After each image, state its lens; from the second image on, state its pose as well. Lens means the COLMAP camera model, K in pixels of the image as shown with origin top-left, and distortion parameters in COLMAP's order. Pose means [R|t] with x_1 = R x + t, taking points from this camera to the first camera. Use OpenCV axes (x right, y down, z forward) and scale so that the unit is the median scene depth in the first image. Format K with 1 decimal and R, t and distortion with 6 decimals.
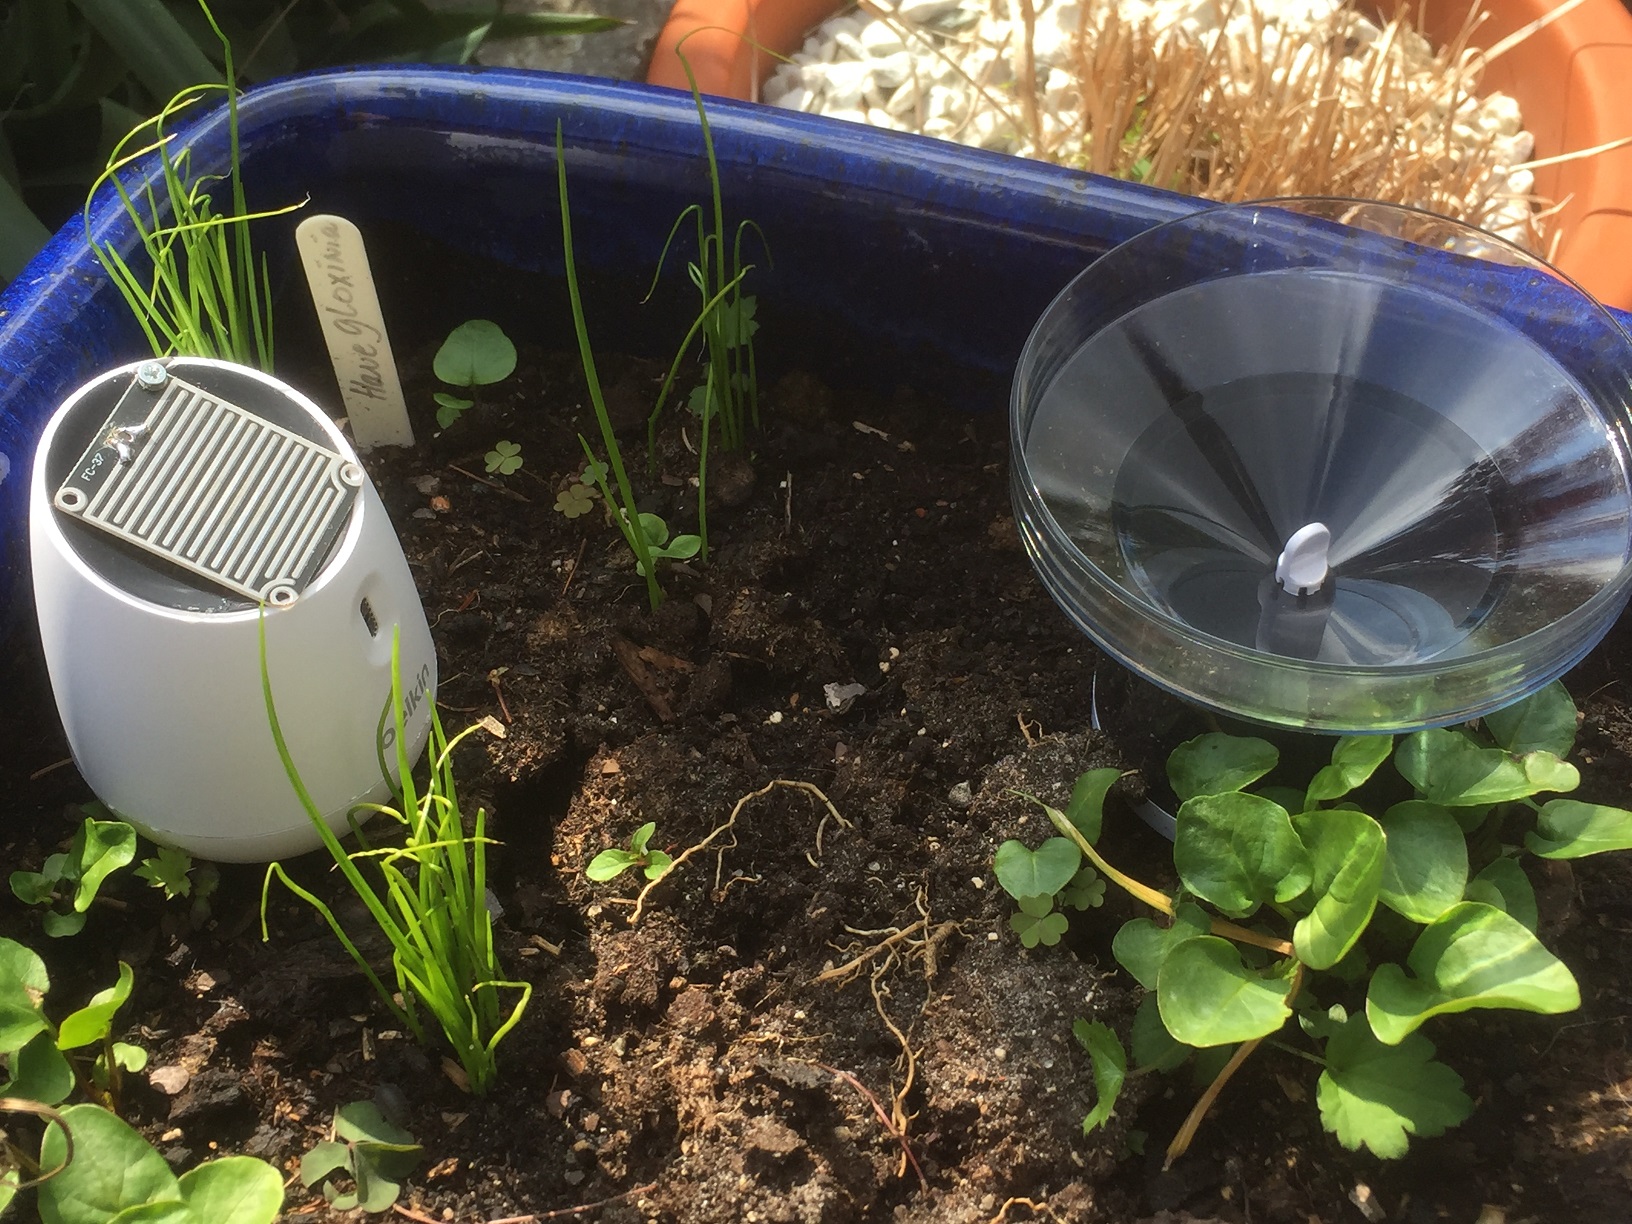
lens RADIAL K [[2116.3, 0, 816.5], [0, 2116.3, 611.5], [0, 0, 1]] dist [0.001456, 0.000000]
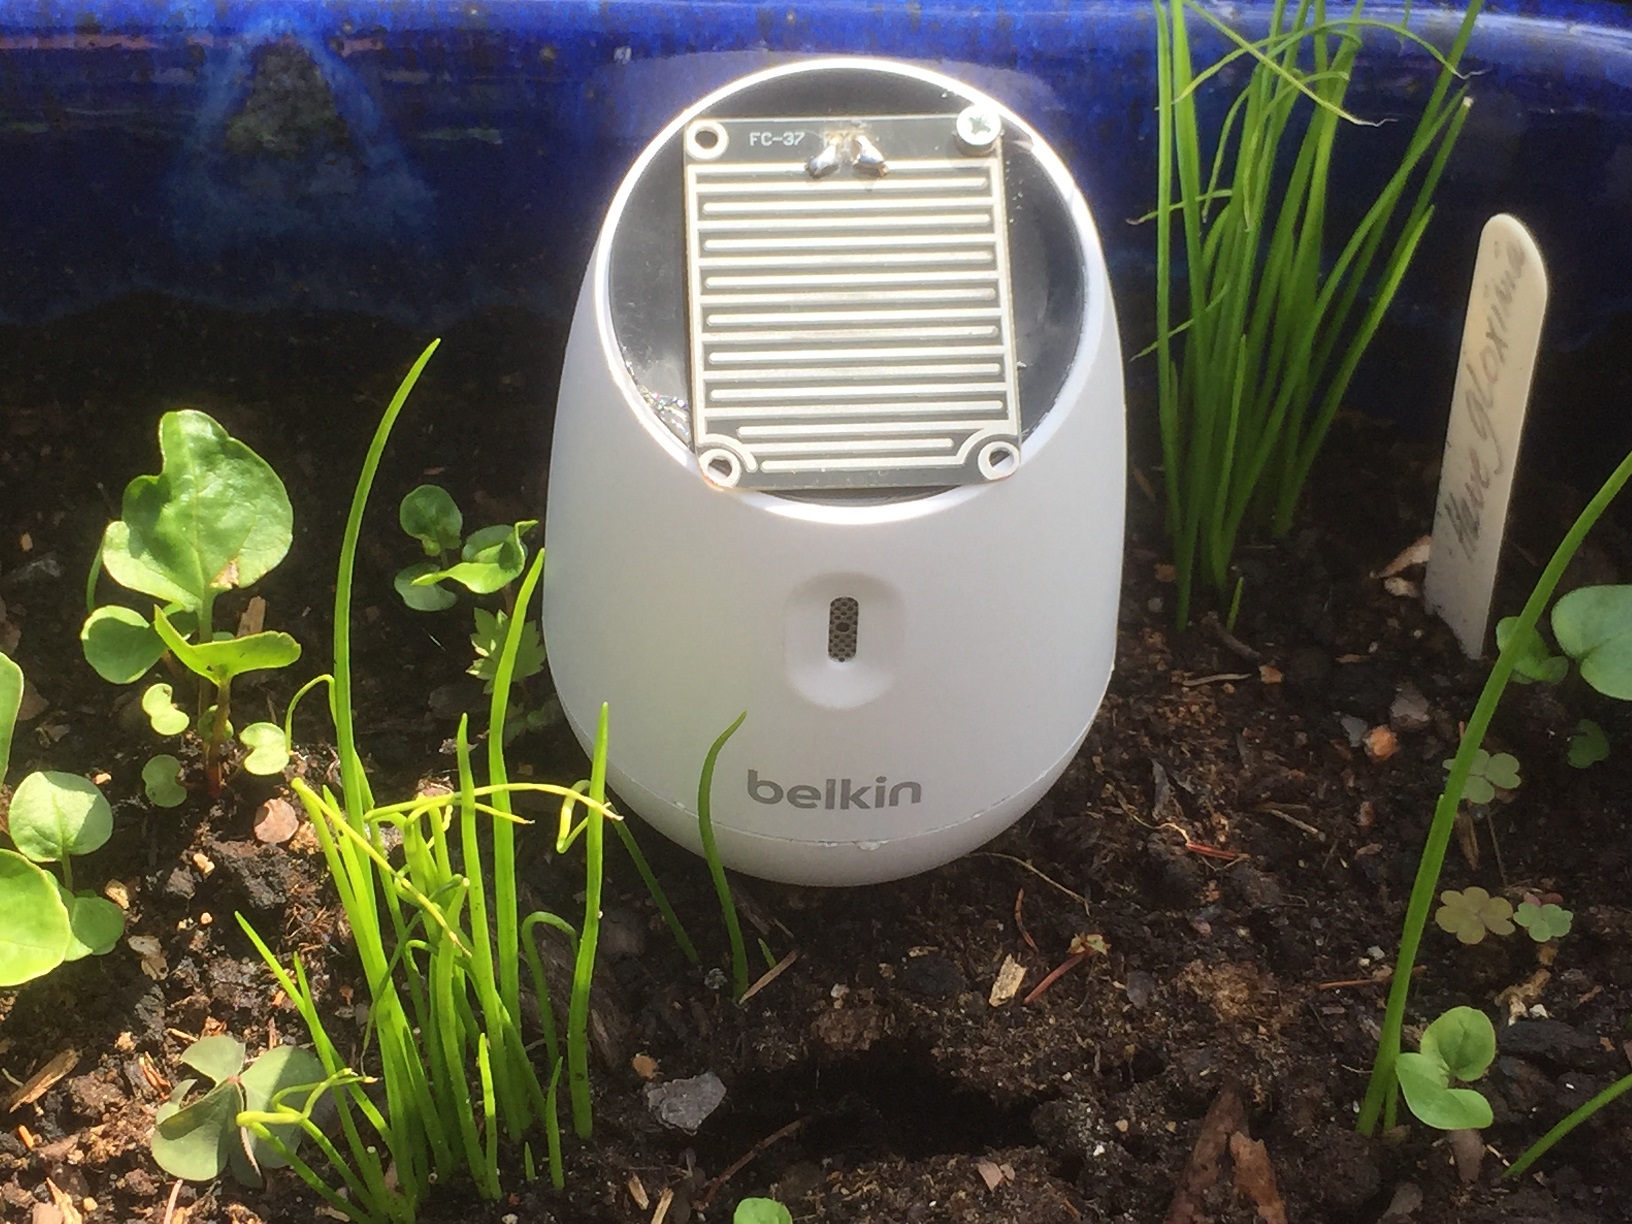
lens RADIAL K [[2838.5, 0, 815.2], [0, 2838.5, 612.8], [0, 0, 1]] dist [0.034300, 0.000000]
pose [[0.327800, 0.727629, -0.602581, 0.279745], [-0.749530, 0.588570, 0.302970, -0.248052], [0.575111, 0.352338, 0.738313, 0.413370]]
